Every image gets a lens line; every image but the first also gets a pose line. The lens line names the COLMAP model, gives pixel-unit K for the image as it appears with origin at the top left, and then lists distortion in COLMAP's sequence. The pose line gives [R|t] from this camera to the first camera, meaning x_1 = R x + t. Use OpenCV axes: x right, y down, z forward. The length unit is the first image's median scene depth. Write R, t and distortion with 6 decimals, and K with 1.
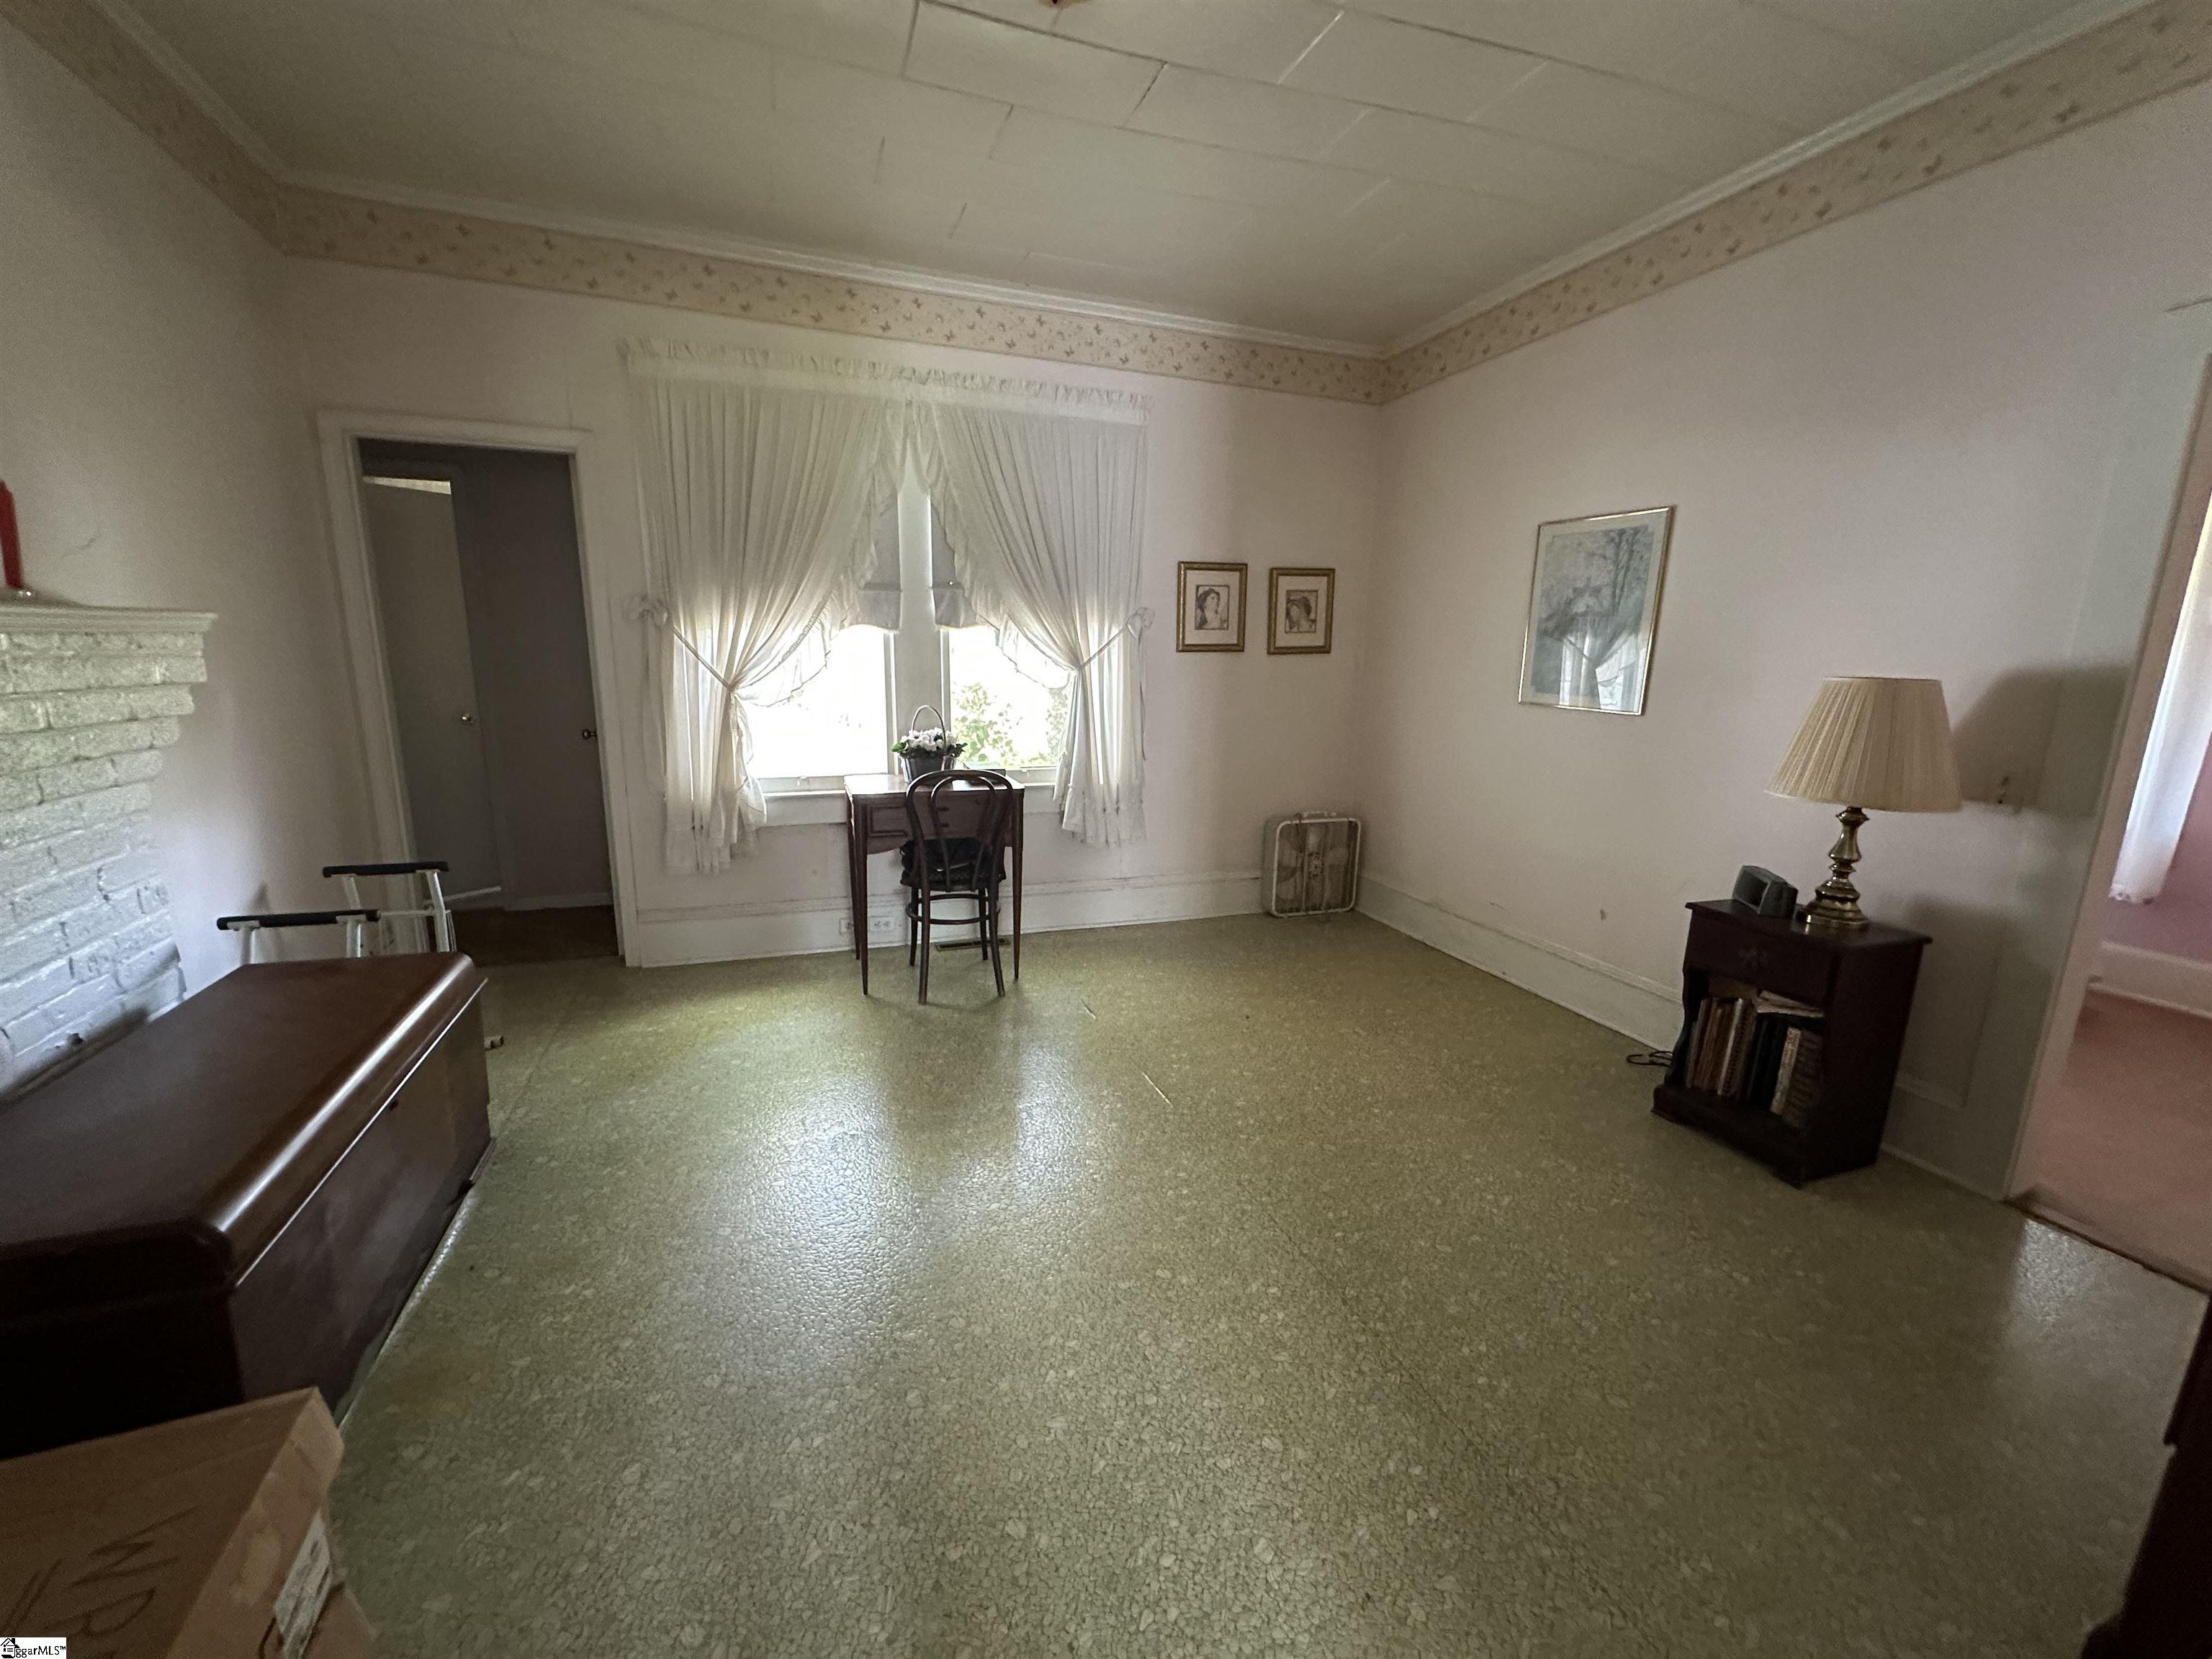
lens RADIAL K [[879.6, 0, 1121.5], [0, 879.6, 836.5], [0, 0, 1]] dist [-0.011543, 0.002423]
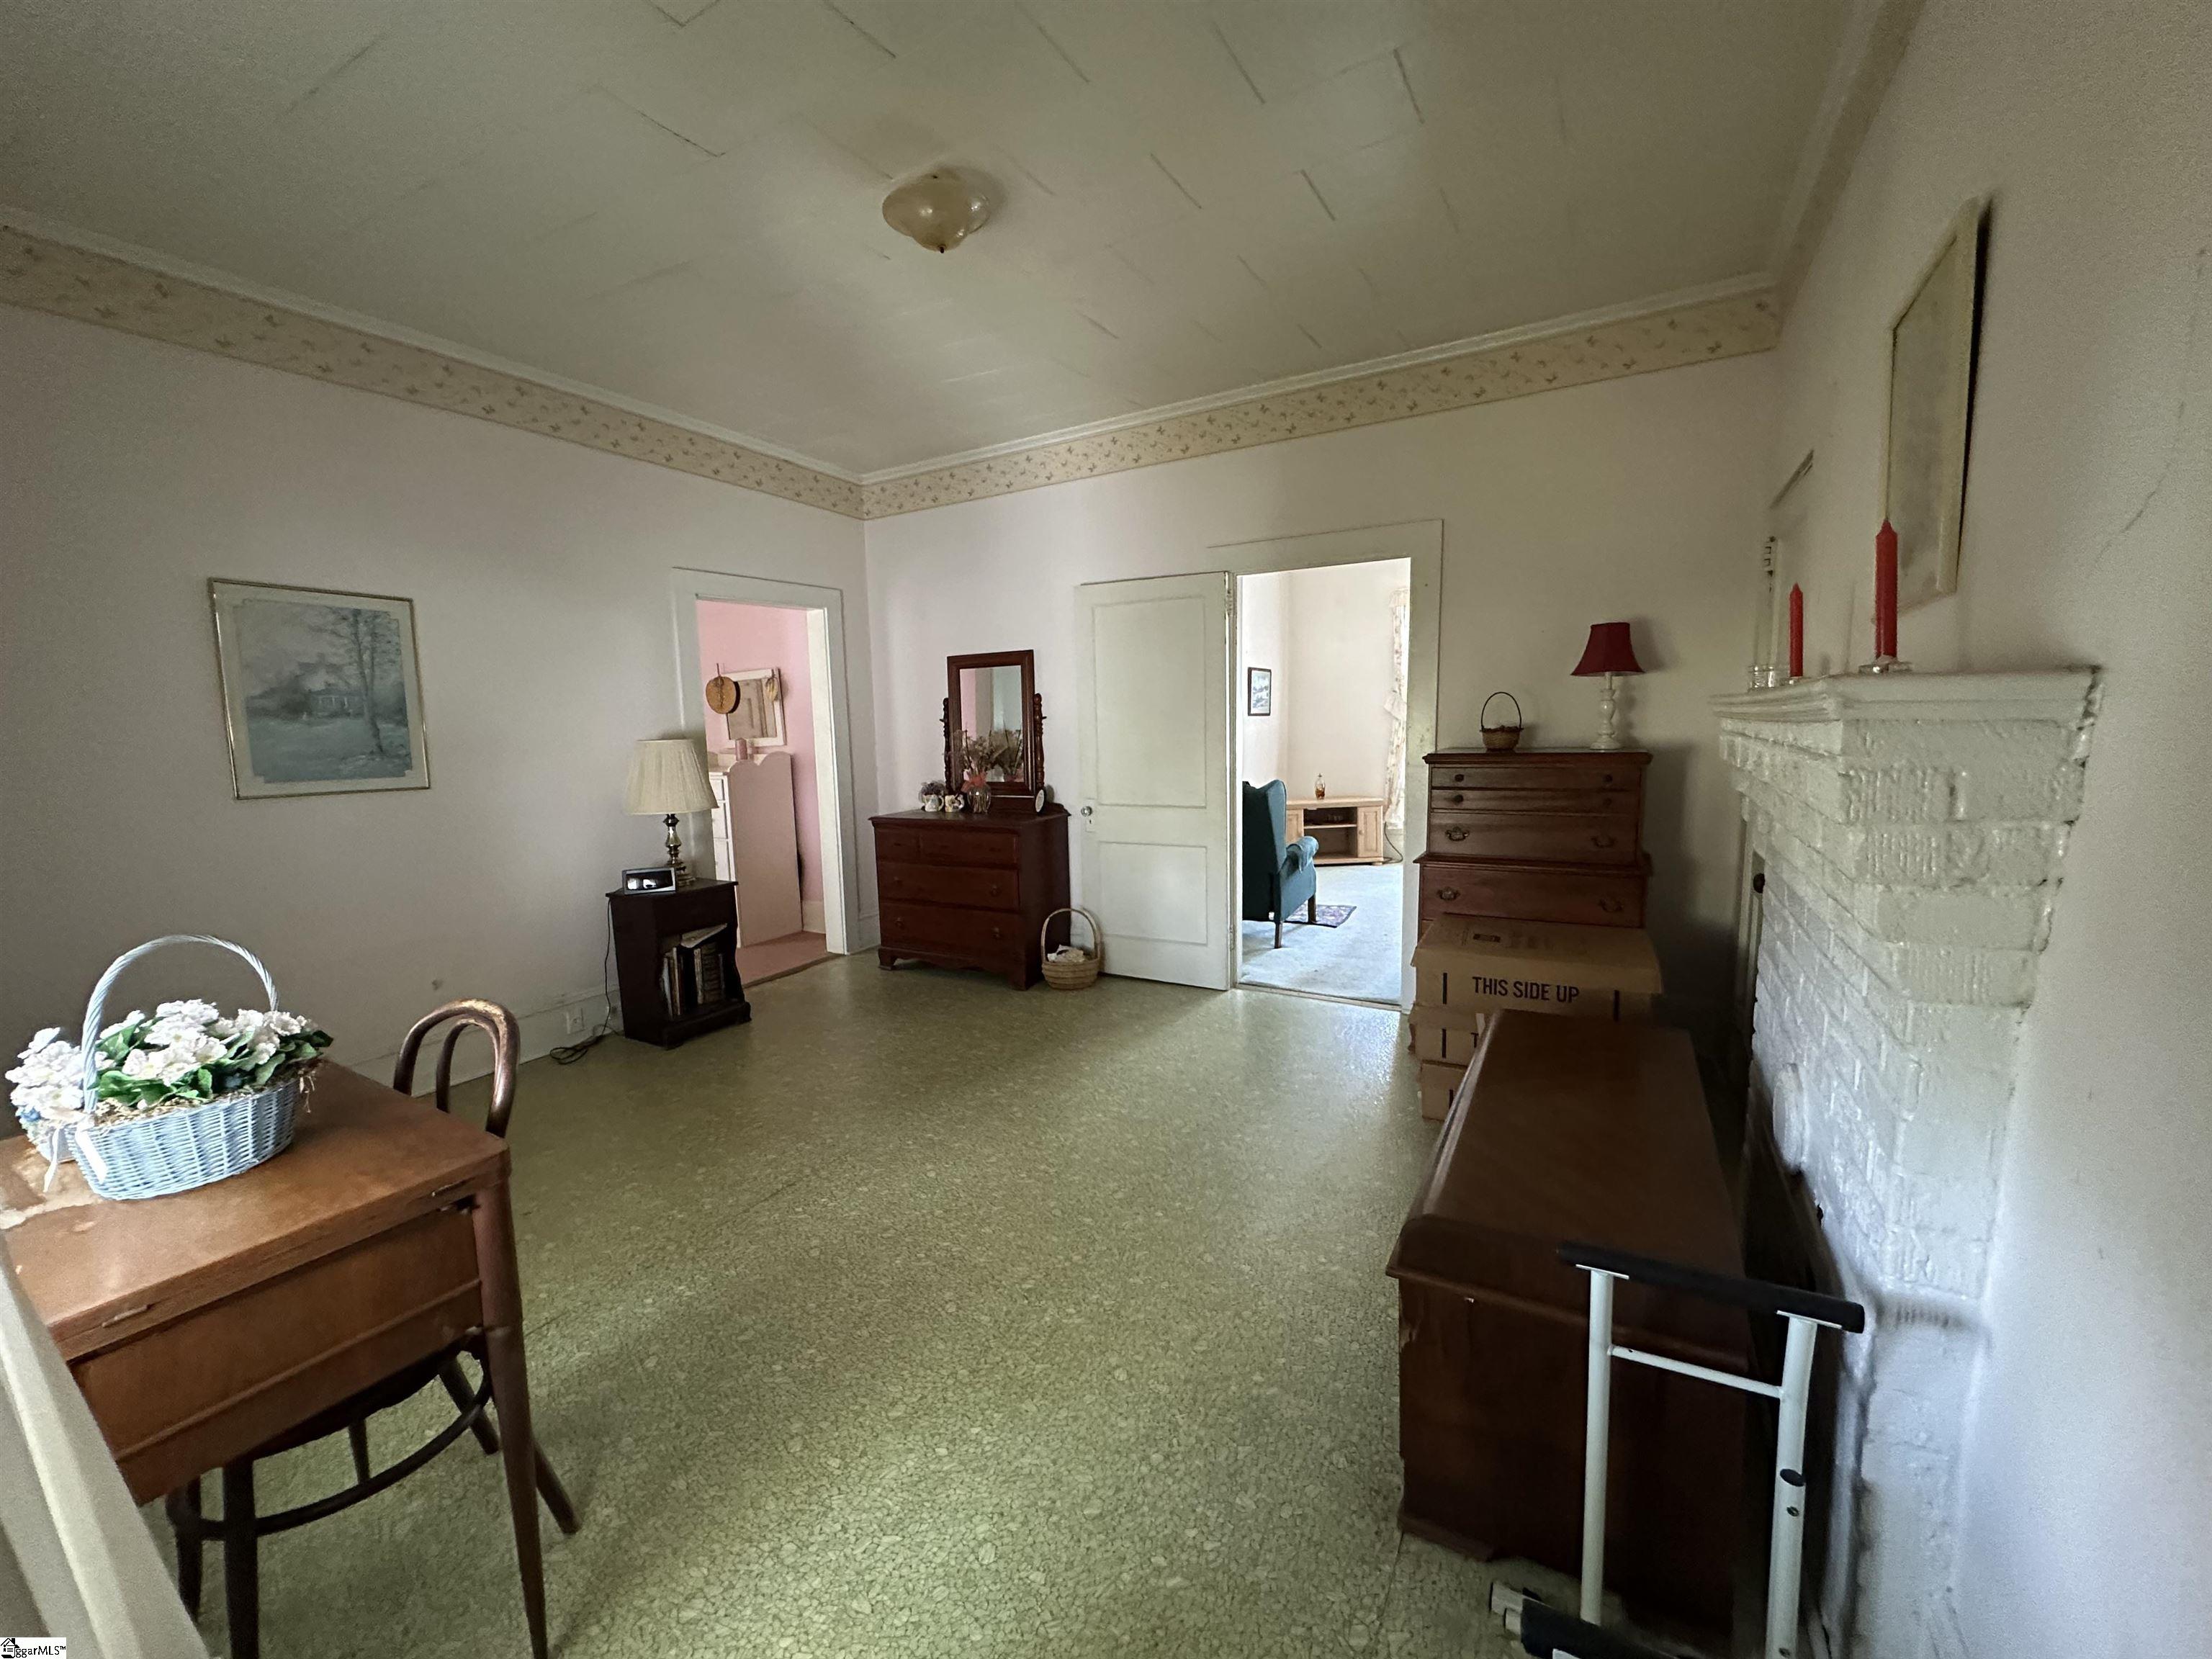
lens RADIAL K [[879.6, 0, 1112.5], [0, 879.6, 816.0], [0, 0, 1]] dist [-0.011543, 0.002423]
pose [[-0.633760, -0.102271, 0.766739, -0.897930], [0.157346, 0.953454, 0.257233, -0.297584], [-0.757357, 0.283667, -0.588169, 1.199614]]
